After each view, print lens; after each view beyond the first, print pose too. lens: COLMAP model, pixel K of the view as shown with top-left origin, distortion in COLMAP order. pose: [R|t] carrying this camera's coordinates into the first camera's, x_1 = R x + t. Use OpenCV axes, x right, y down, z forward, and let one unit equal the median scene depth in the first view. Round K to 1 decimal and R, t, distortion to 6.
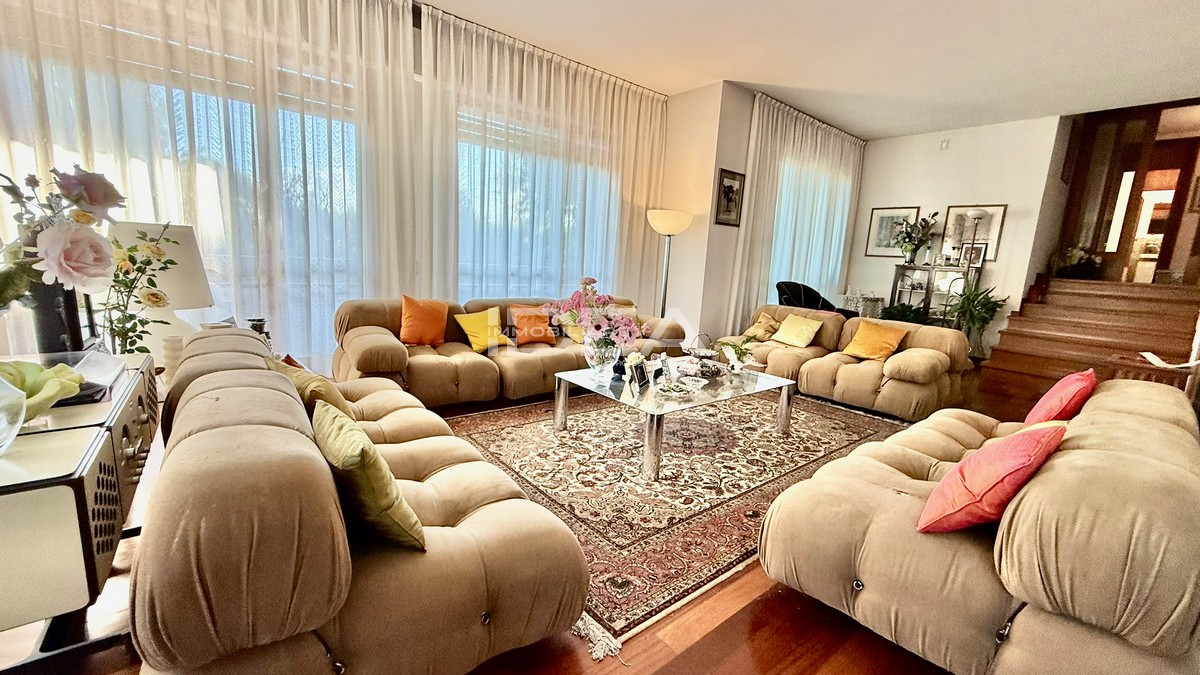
lens RADIAL K [[477.4, 0, 600.0], [0, 477.4, 337.5], [0, 0, 1]] dist [-0.000227, -0.000226]
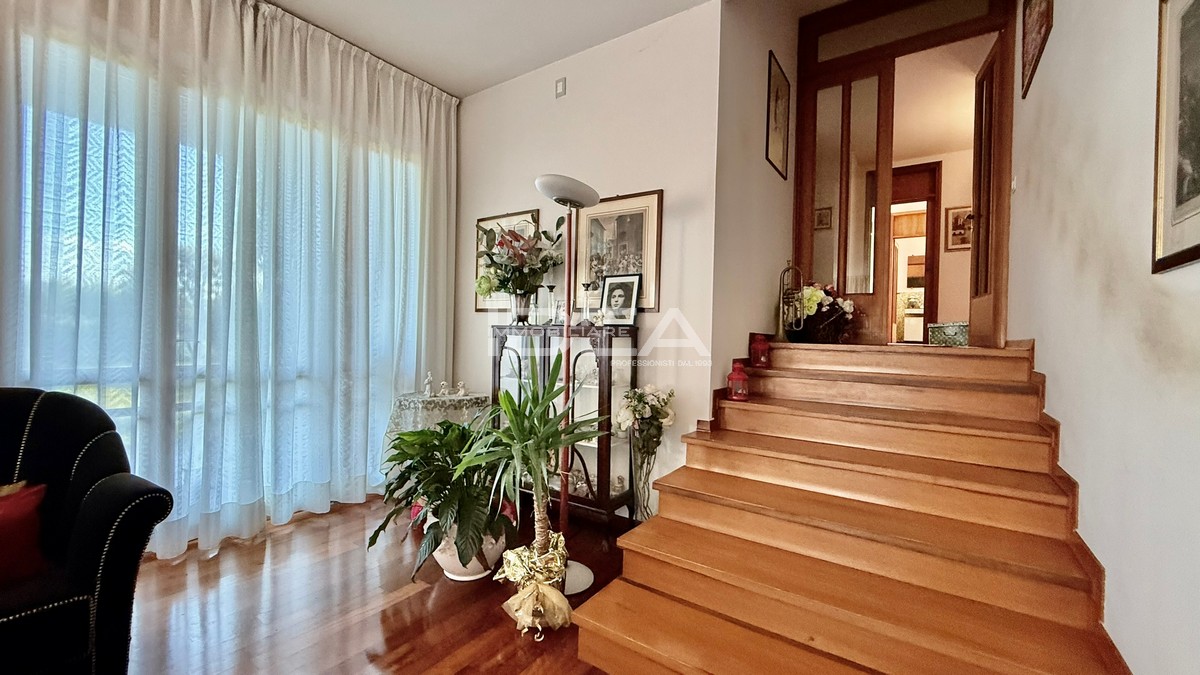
lens RADIAL K [[477.4, 0, 600.0], [0, 477.4, 337.5], [0, 0, 1]] dist [-0.000227, -0.000226]
pose [[0.962401, -0.031857, 0.269757, 0.584343], [0.076135, 0.984928, -0.155307, -0.061831], [-0.260744, 0.170006, 0.950321, 0.528143]]
